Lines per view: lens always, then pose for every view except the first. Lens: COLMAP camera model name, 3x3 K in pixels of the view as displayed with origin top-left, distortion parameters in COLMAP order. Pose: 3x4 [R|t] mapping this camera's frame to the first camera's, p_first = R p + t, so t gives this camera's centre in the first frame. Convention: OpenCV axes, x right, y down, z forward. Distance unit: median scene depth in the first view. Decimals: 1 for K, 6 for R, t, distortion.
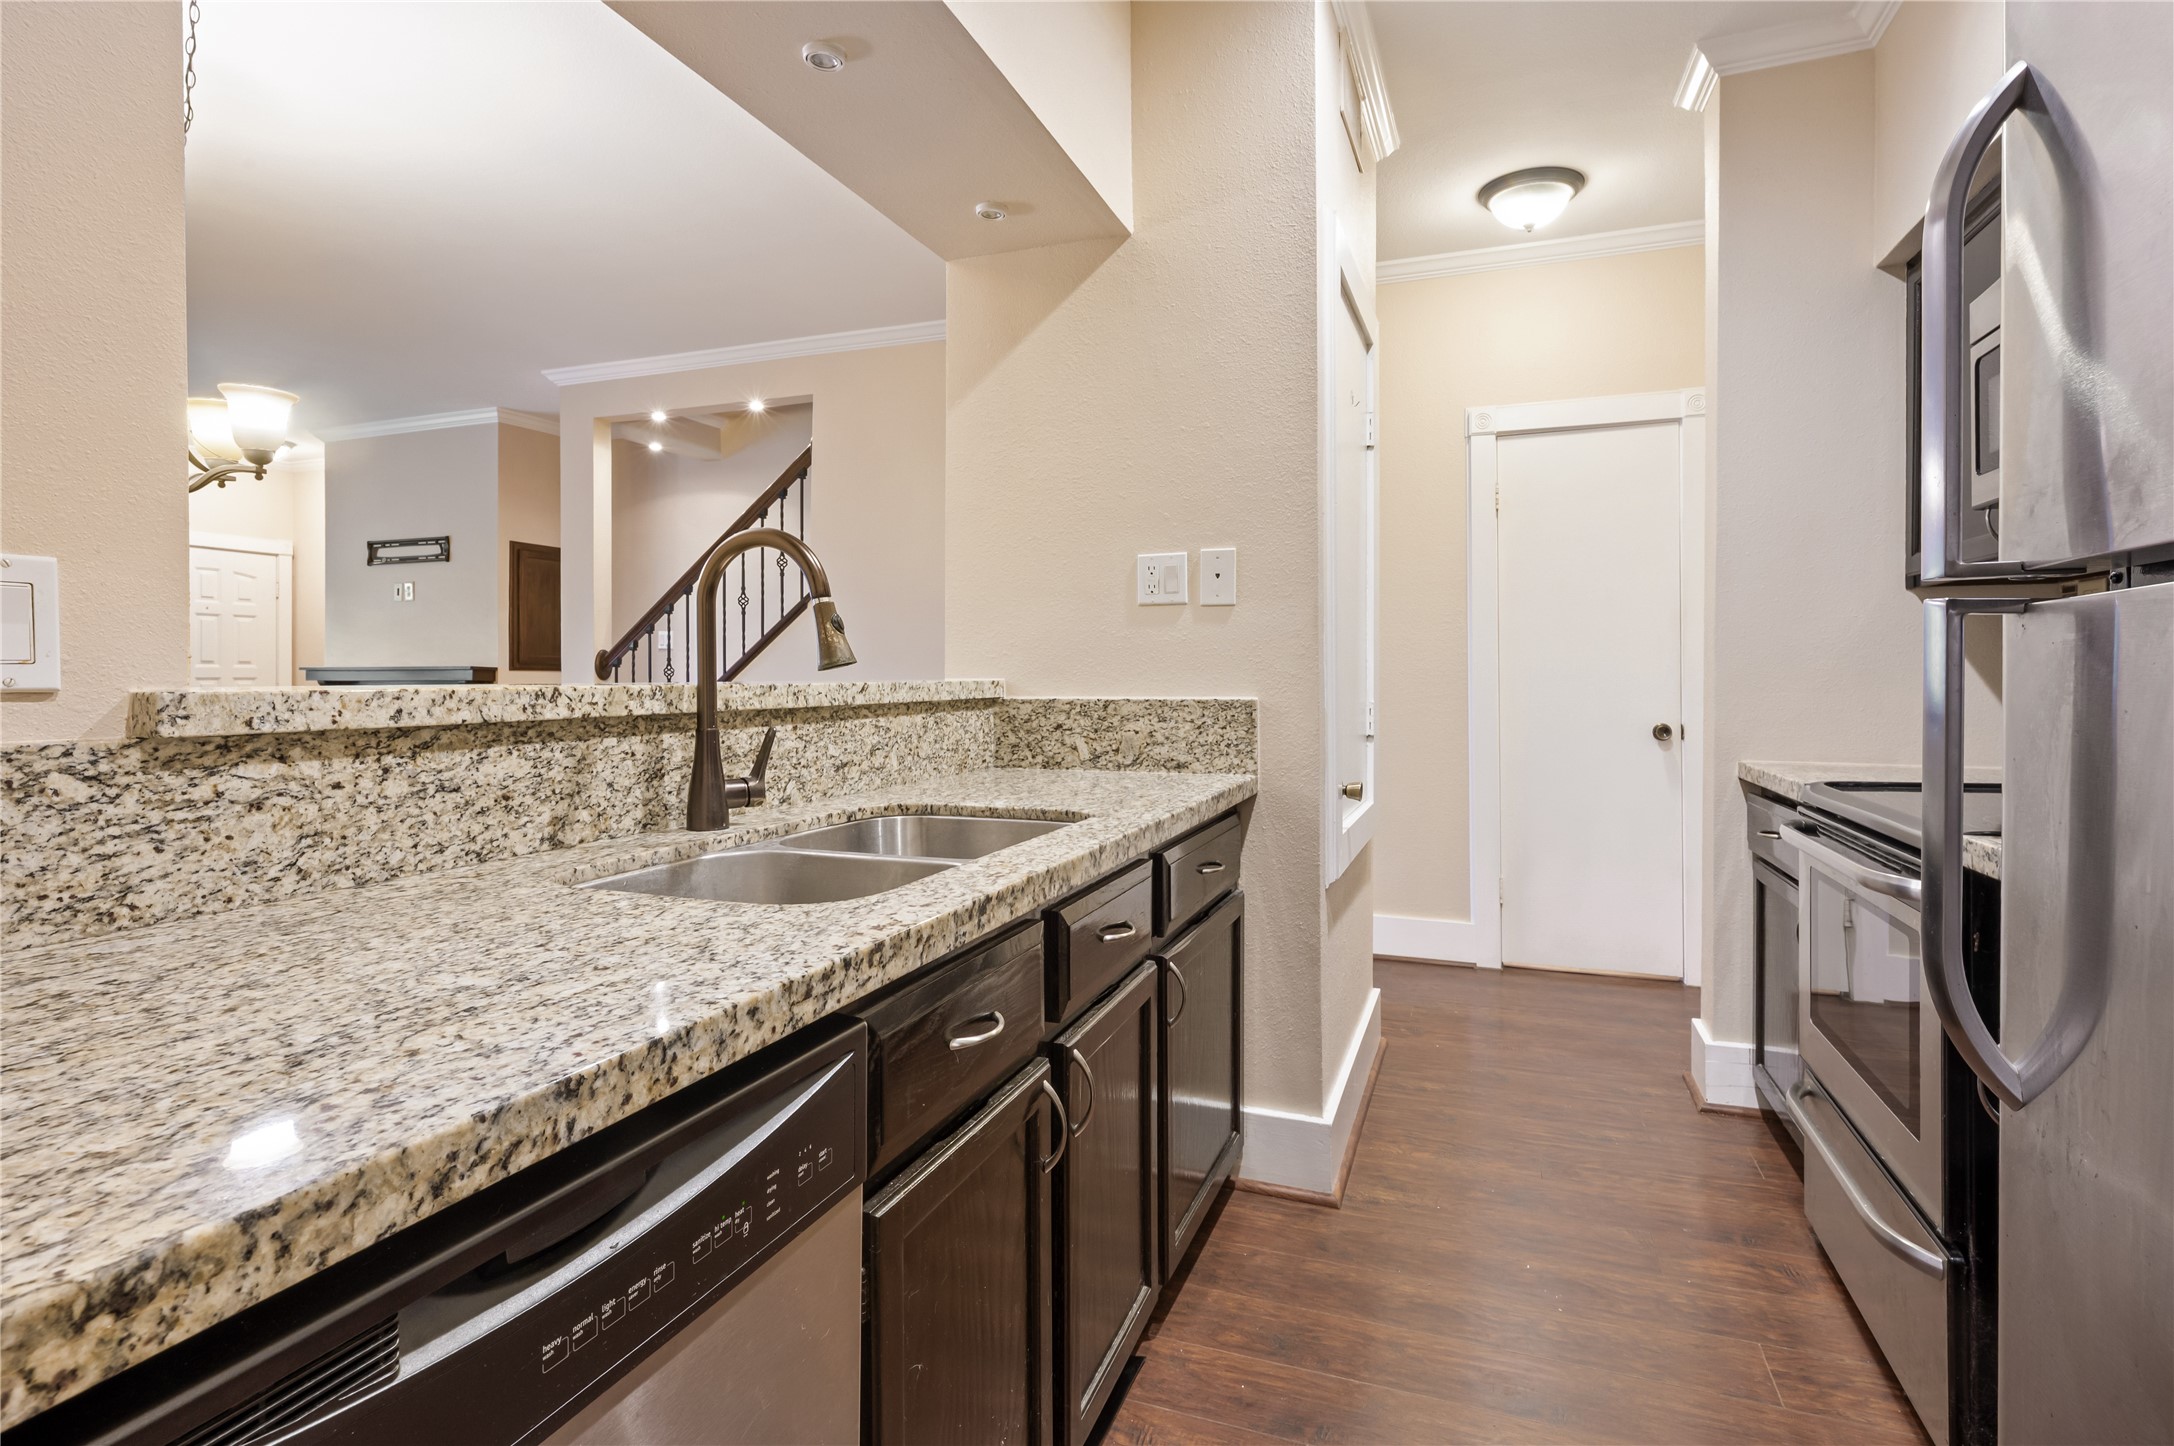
lens RADIAL K [[1072.4, 0, 1087.5], [0, 1072.4, 676.0], [0, 0, 1]] dist [-0.000322, 0.000032]
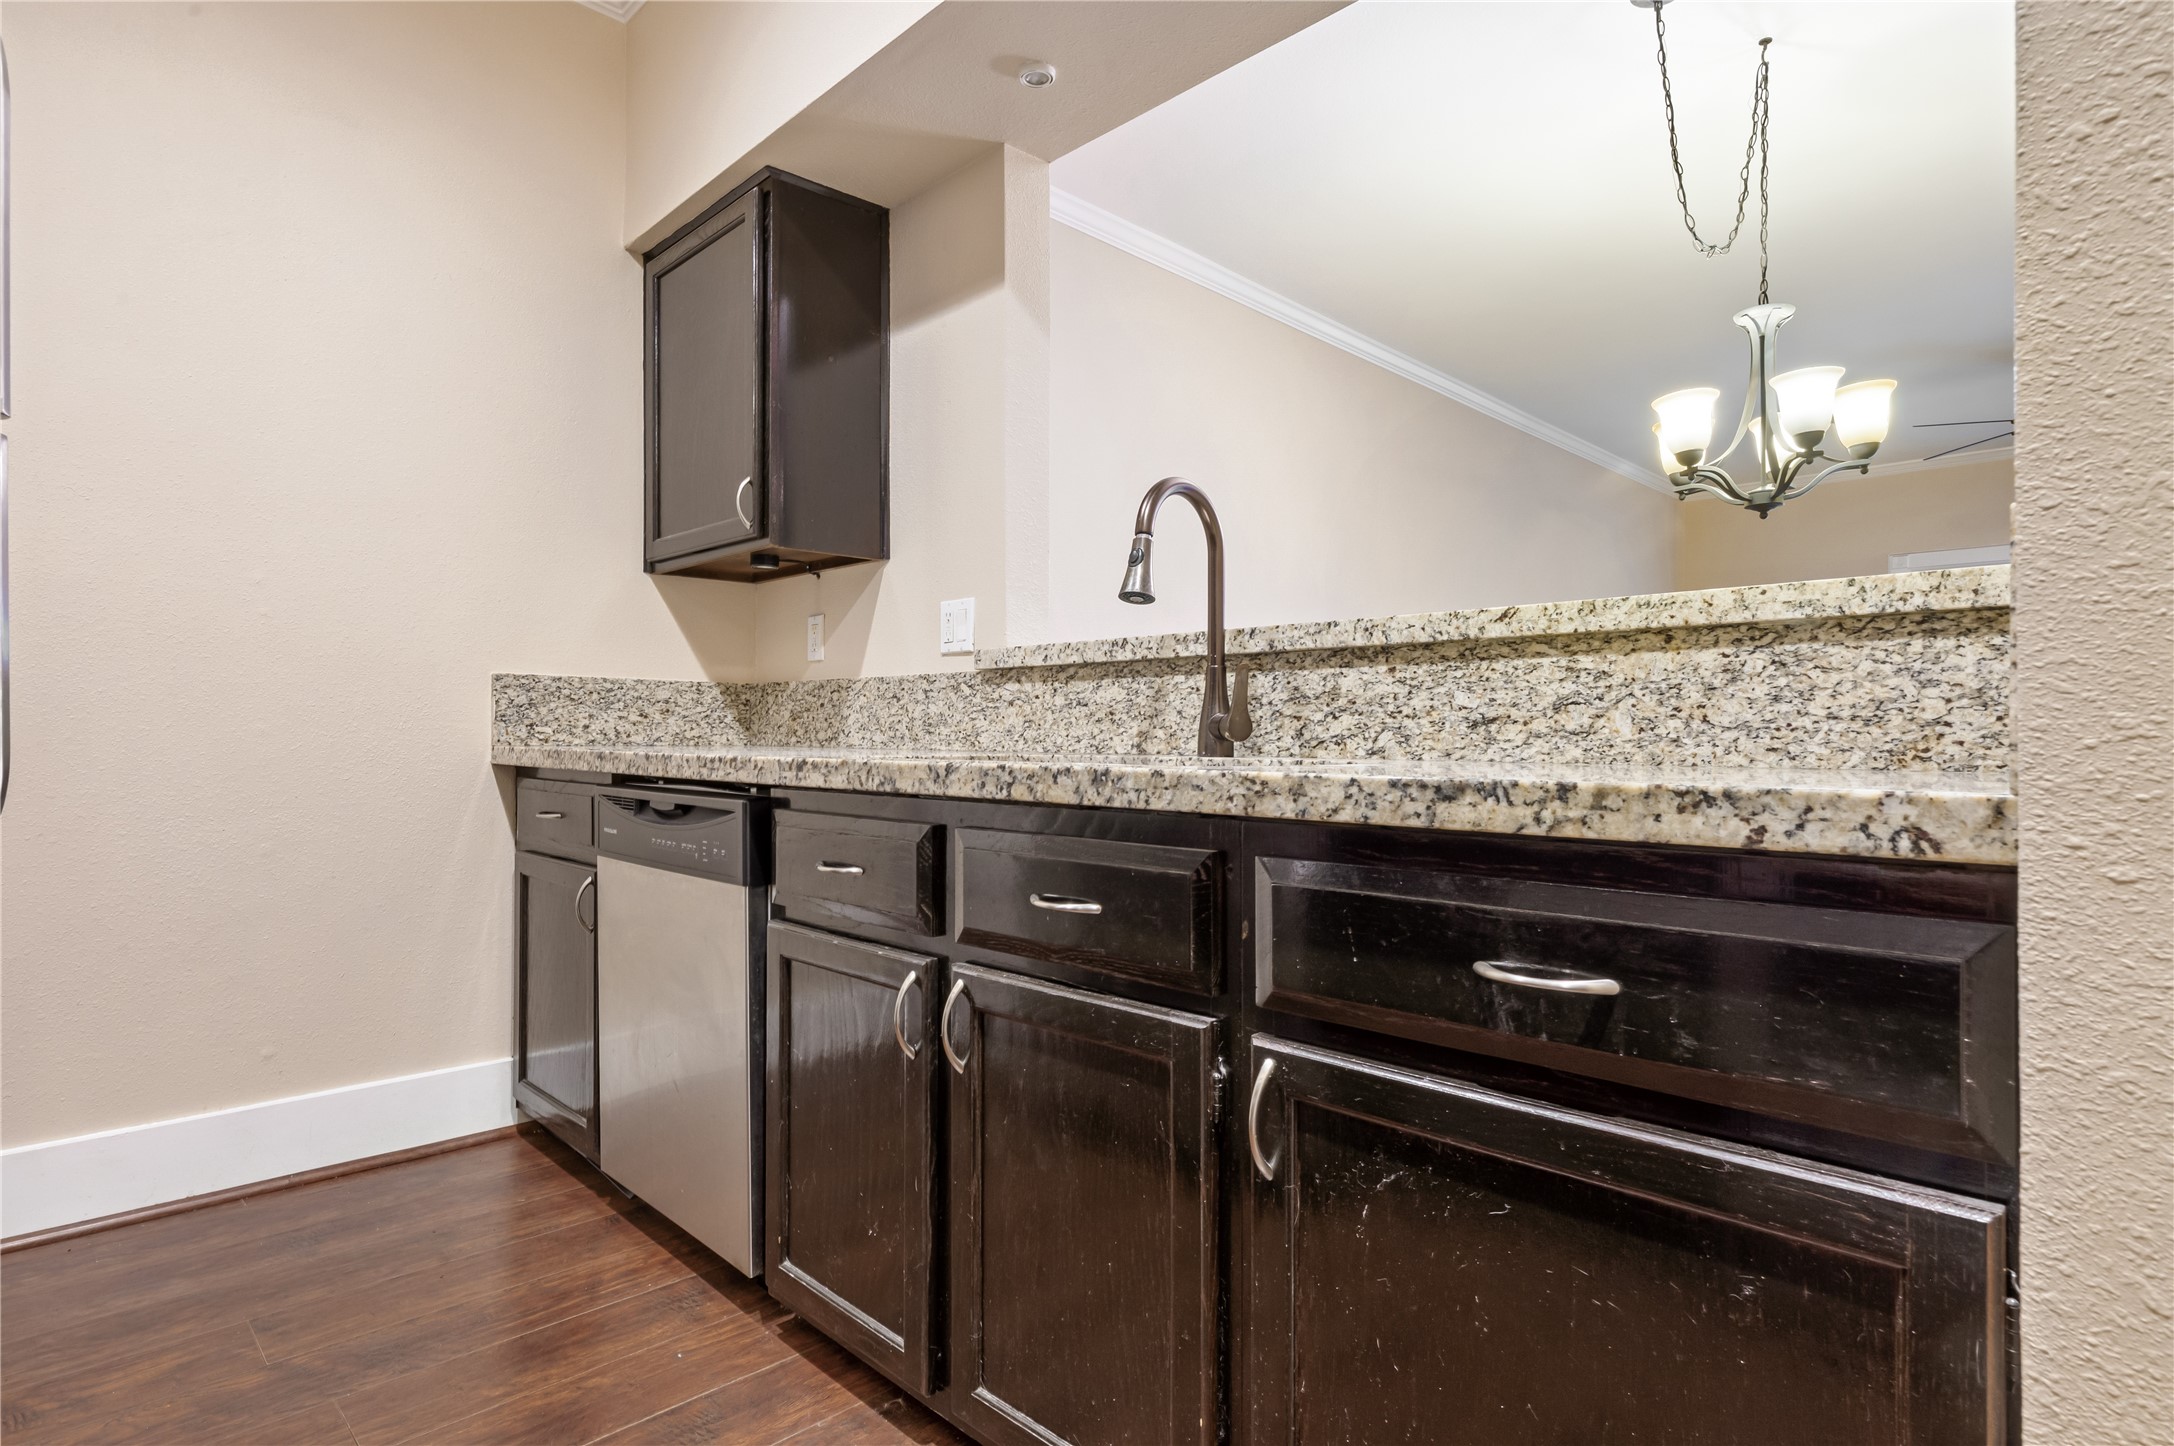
lens RADIAL K [[1114.1, 0, 1086.4], [0, 1114.1, 737.0], [0, 0, 1]] dist [0.001402, 0.000536]
pose [[-0.418001, 0.001273, -0.908446, 0.841901], [-0.005587, 0.999977, 0.003972, 0.132850], [0.908429, 0.006736, -0.417984, 1.532757]]
